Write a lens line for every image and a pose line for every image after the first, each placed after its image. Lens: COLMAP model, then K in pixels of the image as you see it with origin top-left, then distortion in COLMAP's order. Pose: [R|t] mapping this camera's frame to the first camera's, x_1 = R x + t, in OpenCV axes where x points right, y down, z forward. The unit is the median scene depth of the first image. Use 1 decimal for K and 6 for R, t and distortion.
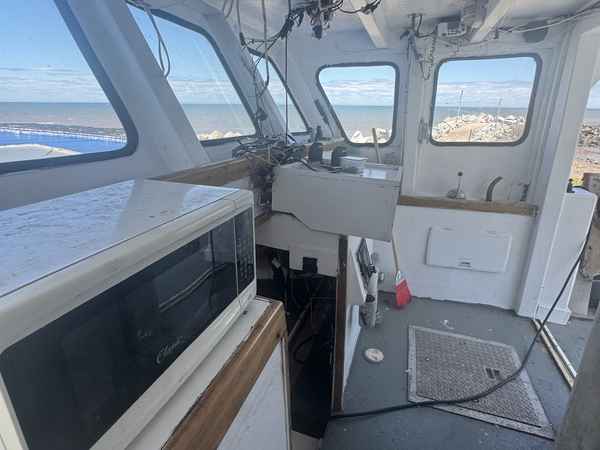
lens RADIAL K [[319.6, 0, 300.3], [0, 319.6, 224.4], [0, 0, 1]] dist [-0.003525, -0.001081]
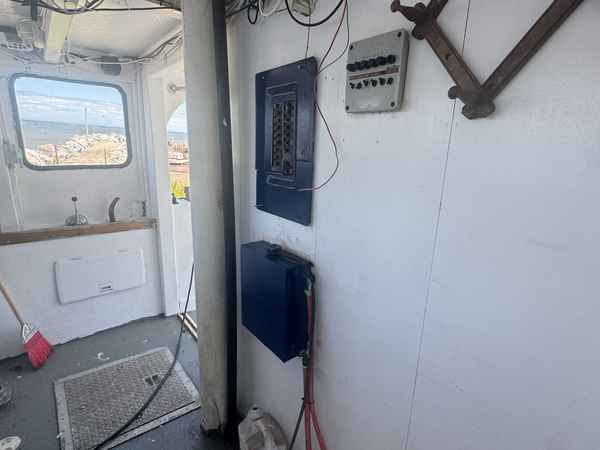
lens RADIAL K [[319.6, 0, 300.5], [0, 319.6, 224.7], [0, 0, 1]] dist [-0.003525, -0.001081]
pose [[0.535330, -0.178042, 0.825665, 0.068665], [0.223144, 0.972613, 0.065051, 0.003975], [-0.814634, 0.149418, 0.560398, -0.060539]]
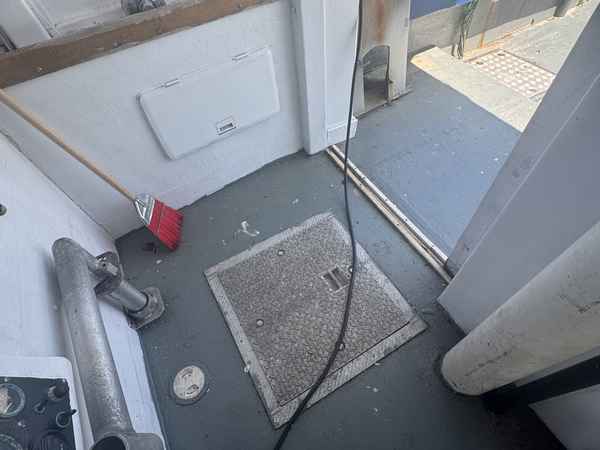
lens RADIAL K [[319.6, 0, 300.6], [0, 319.6, 216.0], [0, 0, 1]] dist [-0.003525, -0.001081]
pose [[0.656799, -0.635074, 0.406566, 0.281446], [0.290556, 0.710675, 0.640717, -0.102899], [-0.695839, -0.302692, 0.651295, 0.503383]]
